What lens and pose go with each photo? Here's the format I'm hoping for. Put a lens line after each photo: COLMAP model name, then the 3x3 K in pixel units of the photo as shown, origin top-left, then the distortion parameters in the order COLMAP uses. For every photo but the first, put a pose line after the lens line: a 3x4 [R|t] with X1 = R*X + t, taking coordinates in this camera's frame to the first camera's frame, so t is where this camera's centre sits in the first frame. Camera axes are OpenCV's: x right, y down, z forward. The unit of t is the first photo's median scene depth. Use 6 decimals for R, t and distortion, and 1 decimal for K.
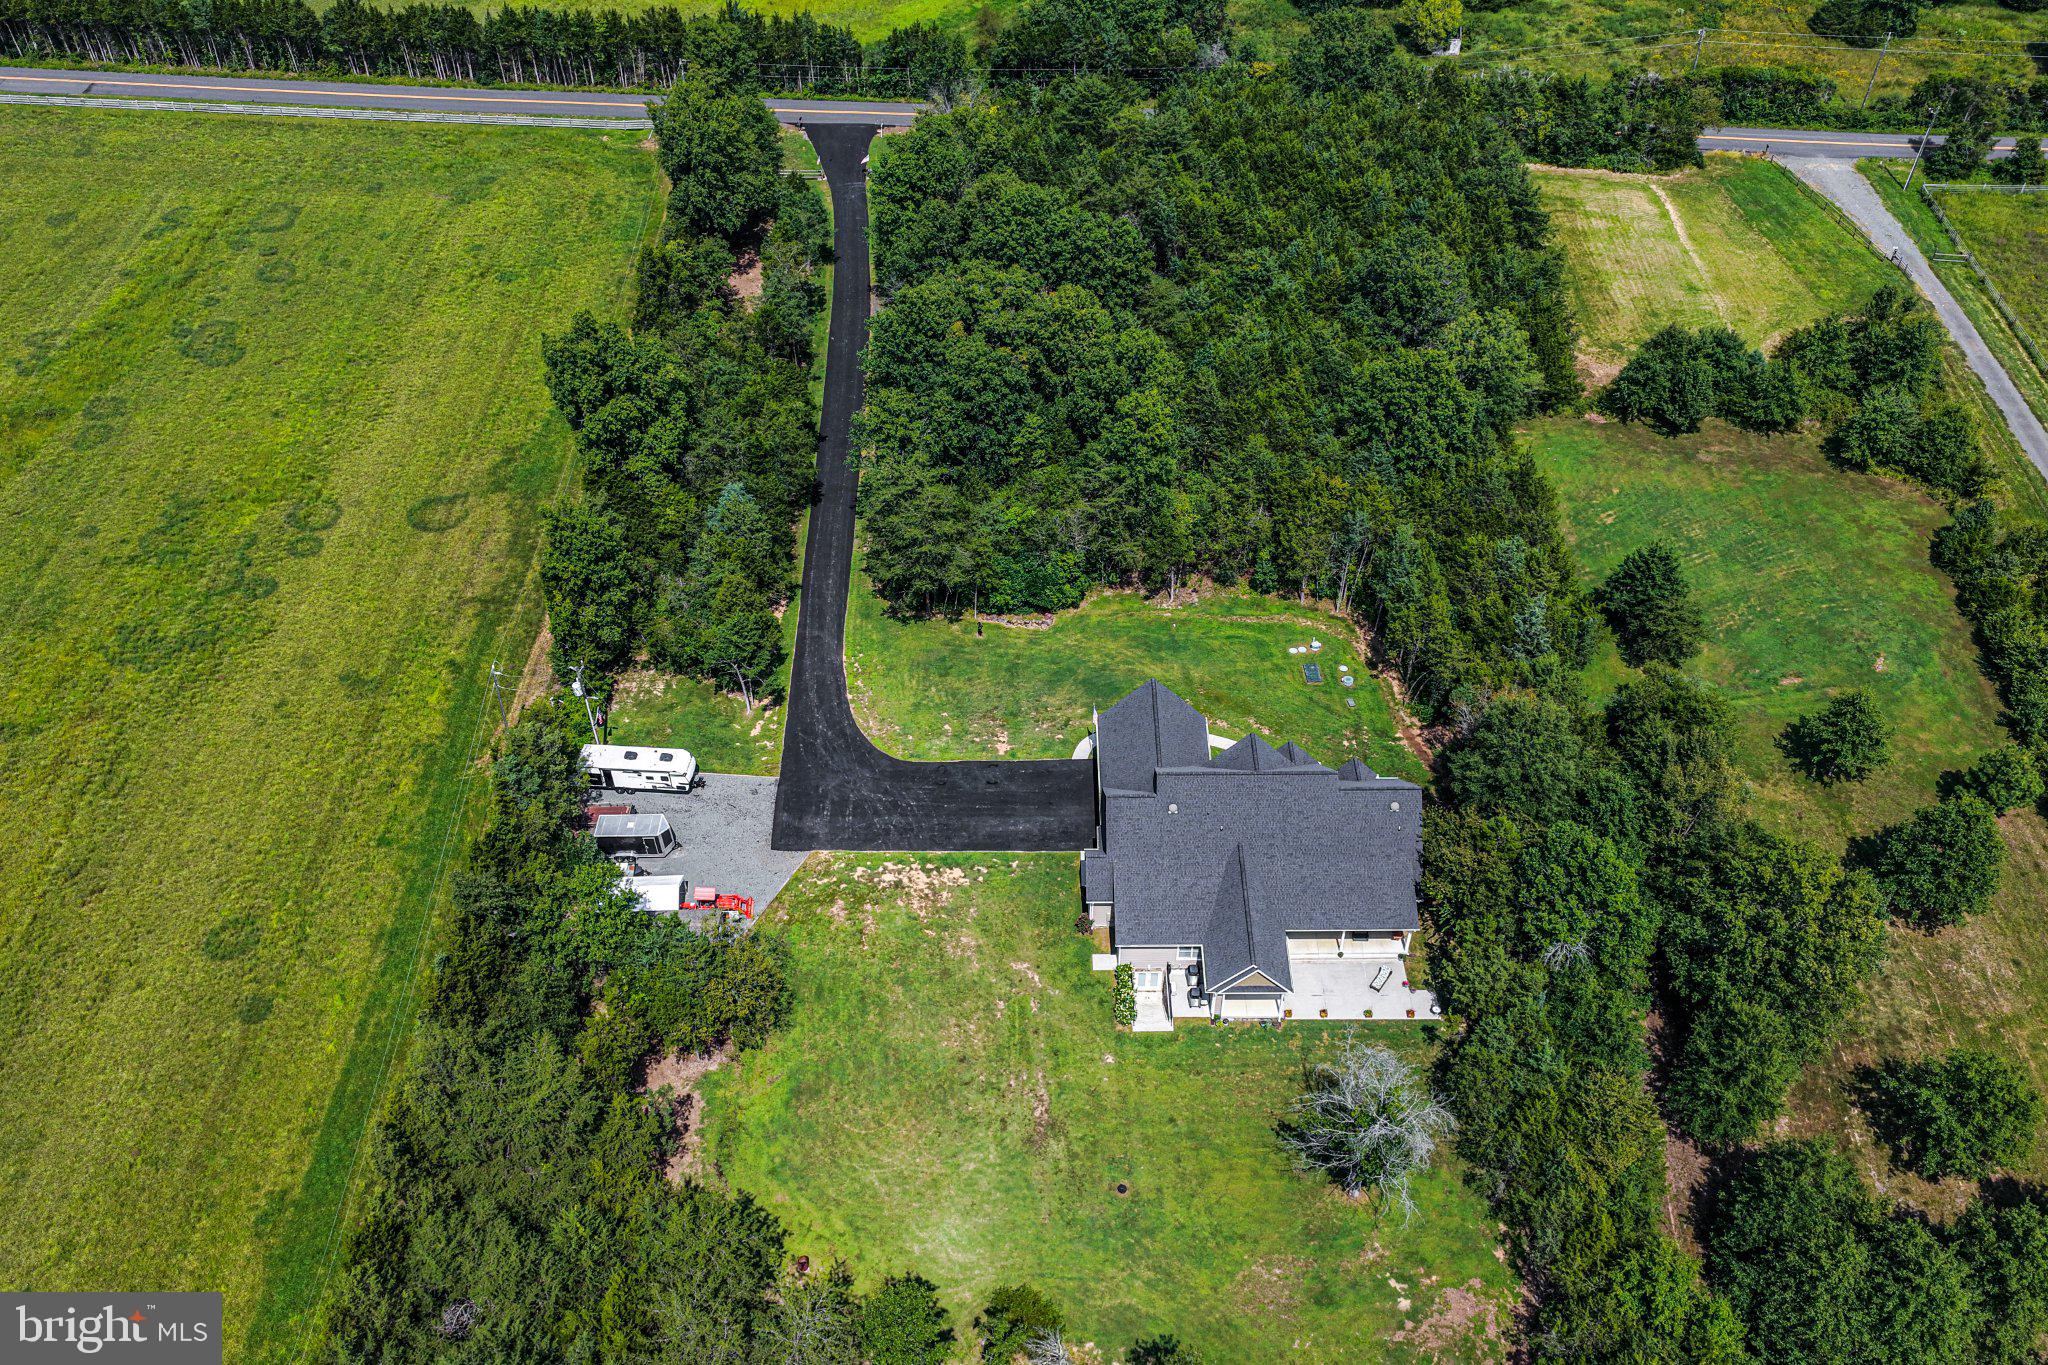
lens RADIAL K [[1730.7, 0, 1024.0], [0, 1730.7, 682.5], [0, 0, 1]] dist [0.002392, 0.008153]
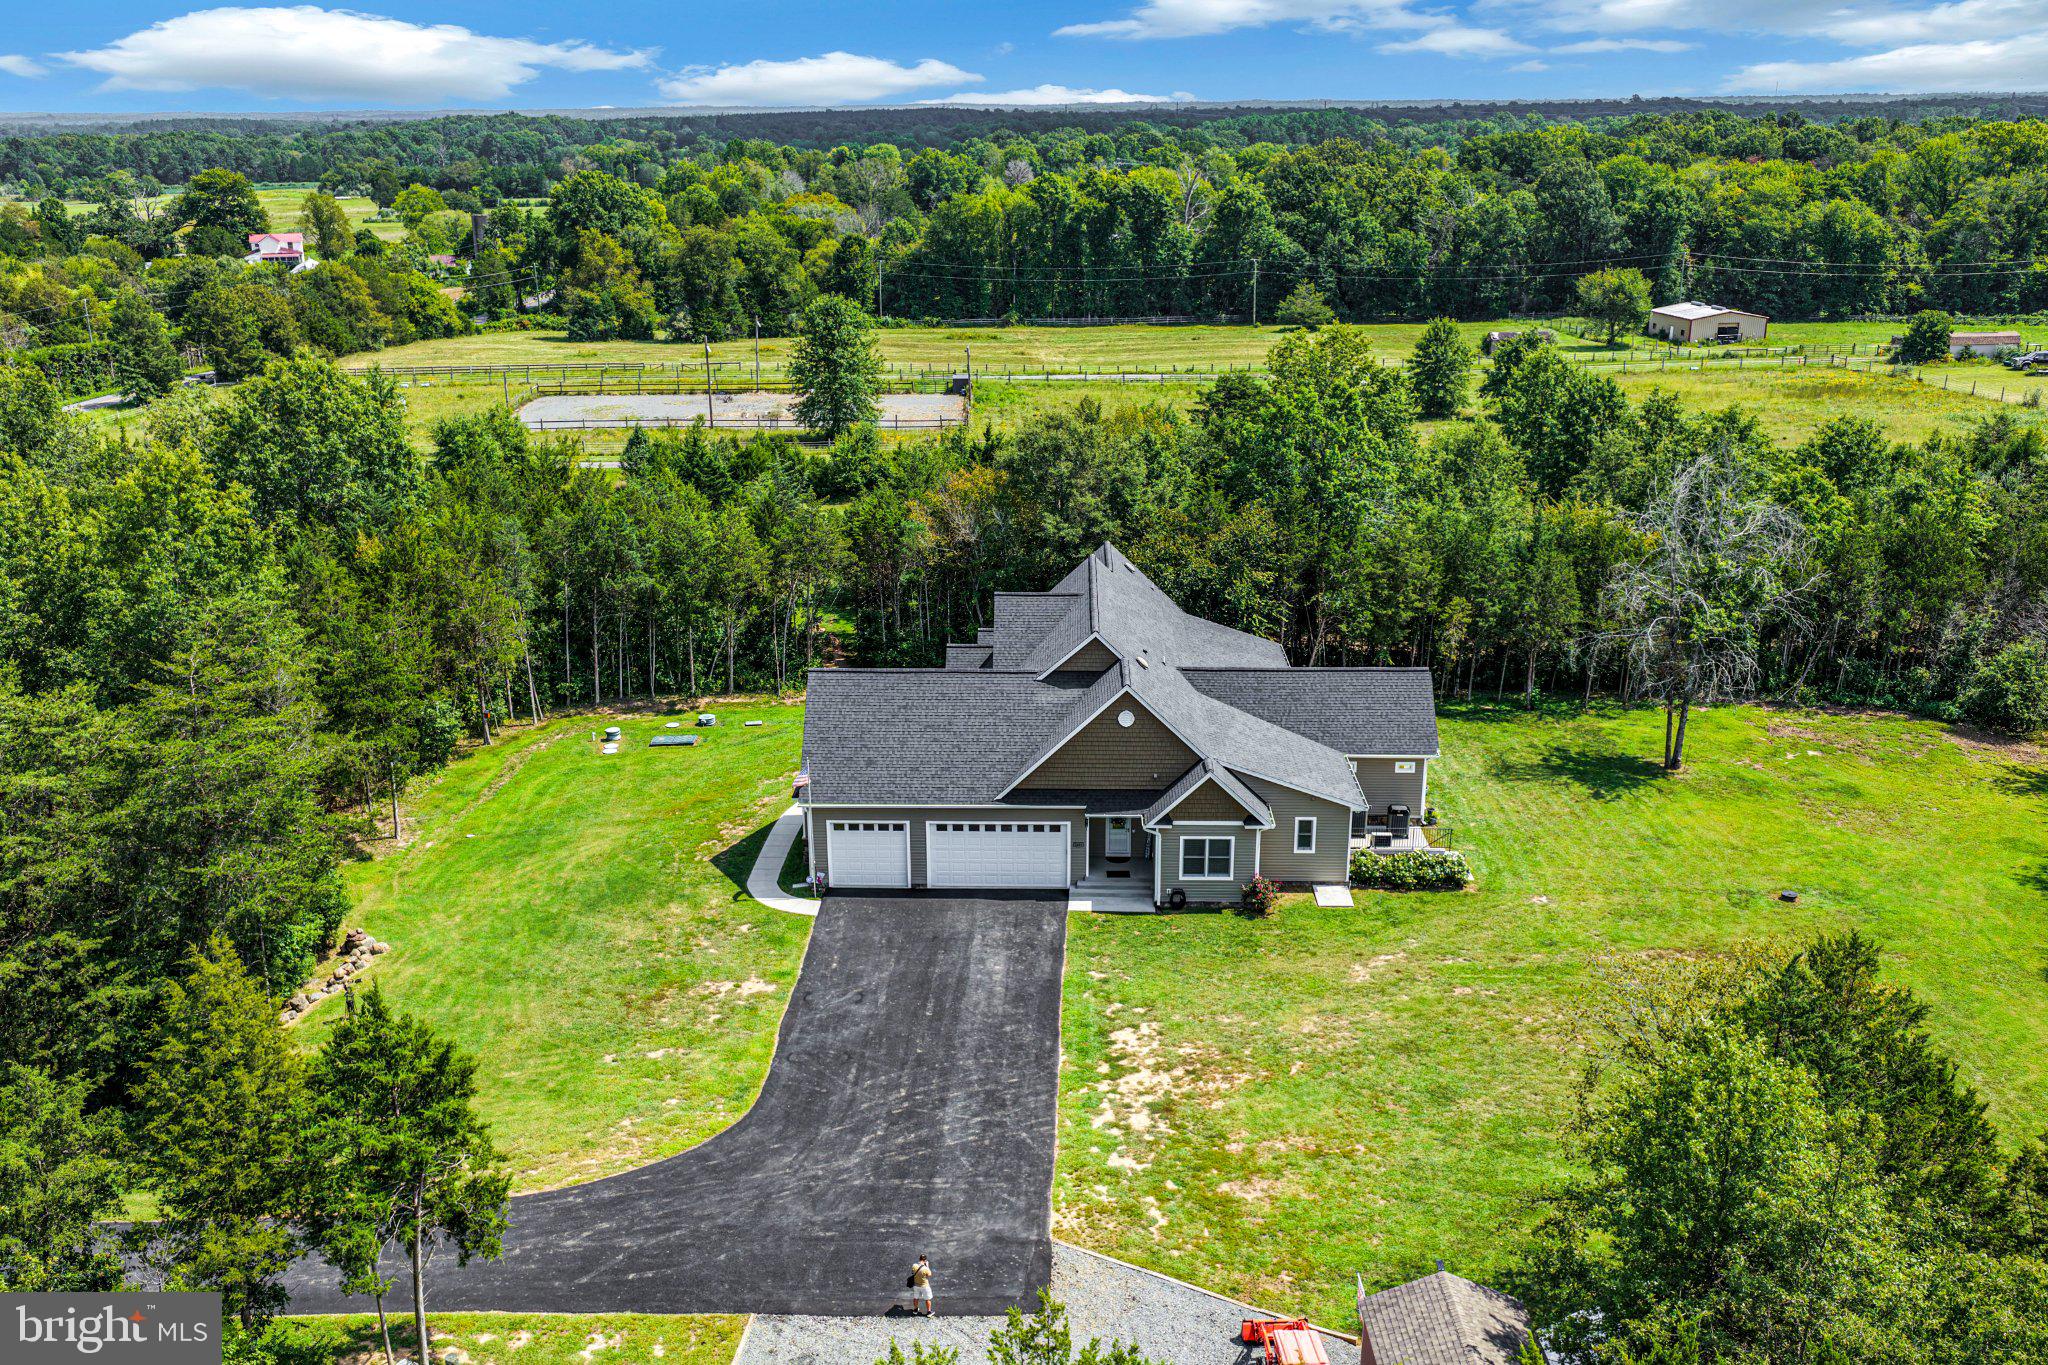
lens RADIAL K [[1730.7, 0, 1024.0], [0, 1730.7, 682.5], [0, 0, 1]] dist [0.002392, 0.008153]
pose [[0.027915, -0.299259, 0.953764, -0.440665], [0.692927, 0.693485, 0.197311, -0.060040], [-0.720467, 0.655380, 0.226723, 0.858945]]
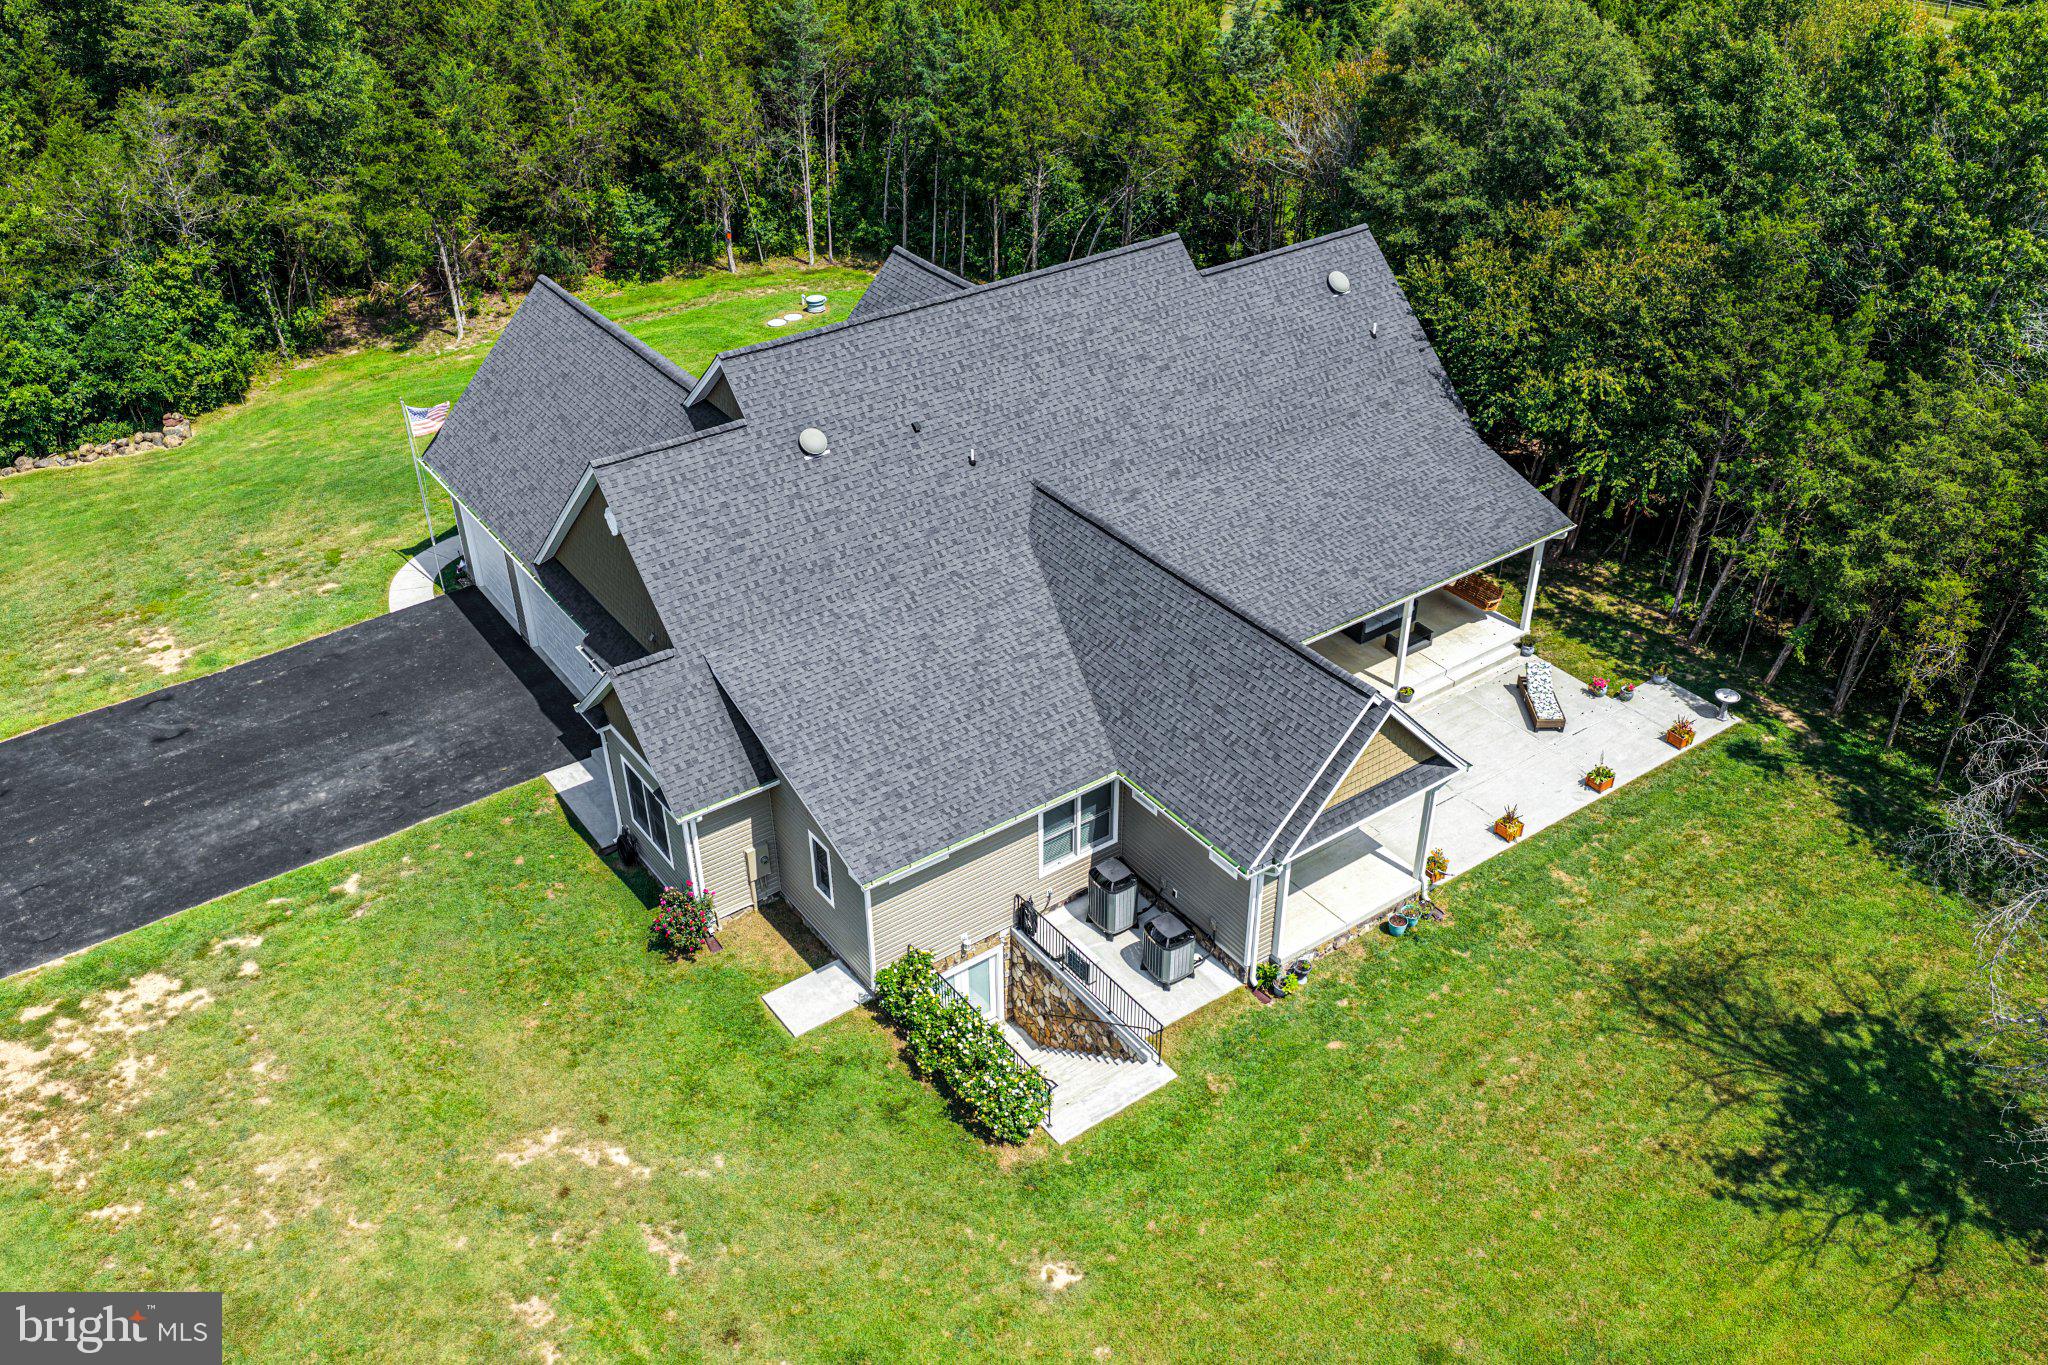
lens RADIAL K [[1730.7, 0, 1024.0], [0, 1730.7, 682.5], [0, 0, 1]] dist [0.002392, 0.008153]
pose [[0.815367, -0.324981, 0.479127, -0.041772], [0.406447, 0.910673, -0.073992, 0.142483], [-0.412283, 0.255071, 0.874621, 0.694120]]
